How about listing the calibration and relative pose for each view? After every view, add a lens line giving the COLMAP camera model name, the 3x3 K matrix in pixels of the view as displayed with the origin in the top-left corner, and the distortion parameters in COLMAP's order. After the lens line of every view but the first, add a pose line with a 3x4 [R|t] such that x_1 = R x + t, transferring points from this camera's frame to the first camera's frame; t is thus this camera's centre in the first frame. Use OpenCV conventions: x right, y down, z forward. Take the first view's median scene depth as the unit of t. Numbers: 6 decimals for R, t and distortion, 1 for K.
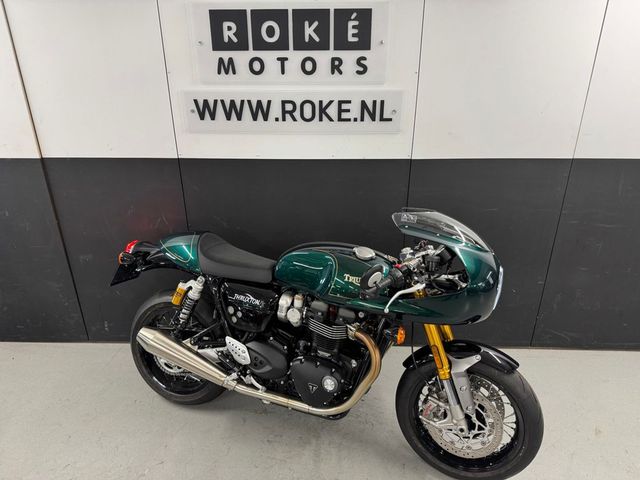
lens RADIAL K [[455.0, 0, 329.8], [0, 455.0, 242.2], [0, 0, 1]] dist [0.013182, -0.014693]
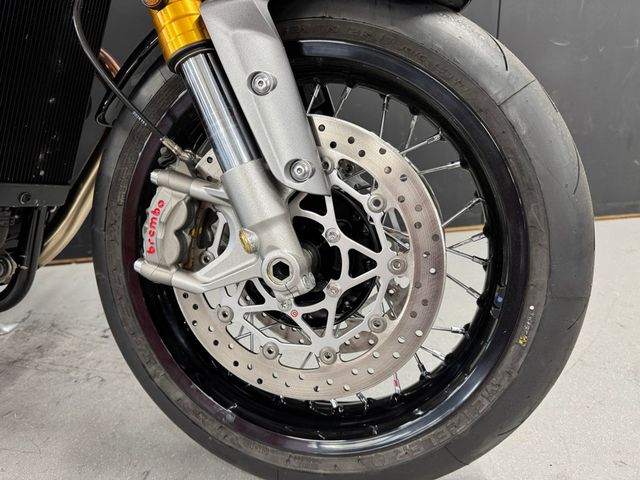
lens RADIAL K [[432.2, 0, 307.2], [0, 432.2, 231.7], [0, 0, 1]] dist [0.057913, -0.001785]
pose [[0.988614, -0.085118, 0.124089, 0.234965], [0.092658, 0.994105, -0.056303, 0.345235], [-0.118565, 0.067160, 0.990672, 0.656435]]
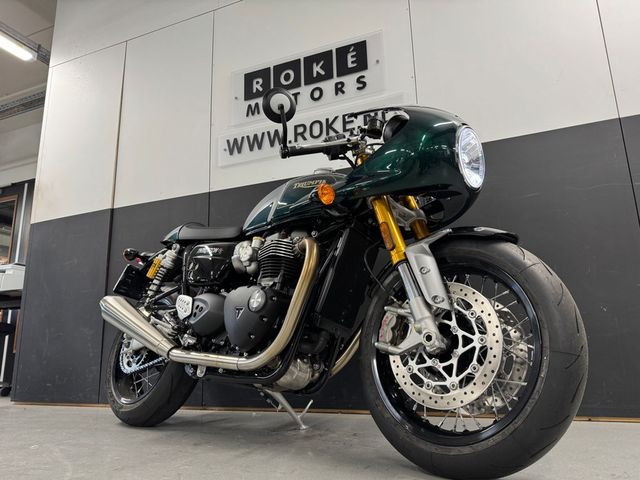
lens RADIAL K [[455.0, 0, 323.7], [0, 455.0, 236.2], [0, 0, 1]] dist [0.013182, -0.014693]
pose [[0.933683, -0.112258, -0.340050, 0.320864], [-0.114431, 0.806276, -0.580366, 0.564450], [0.339325, 0.580790, 0.739961, 0.375203]]
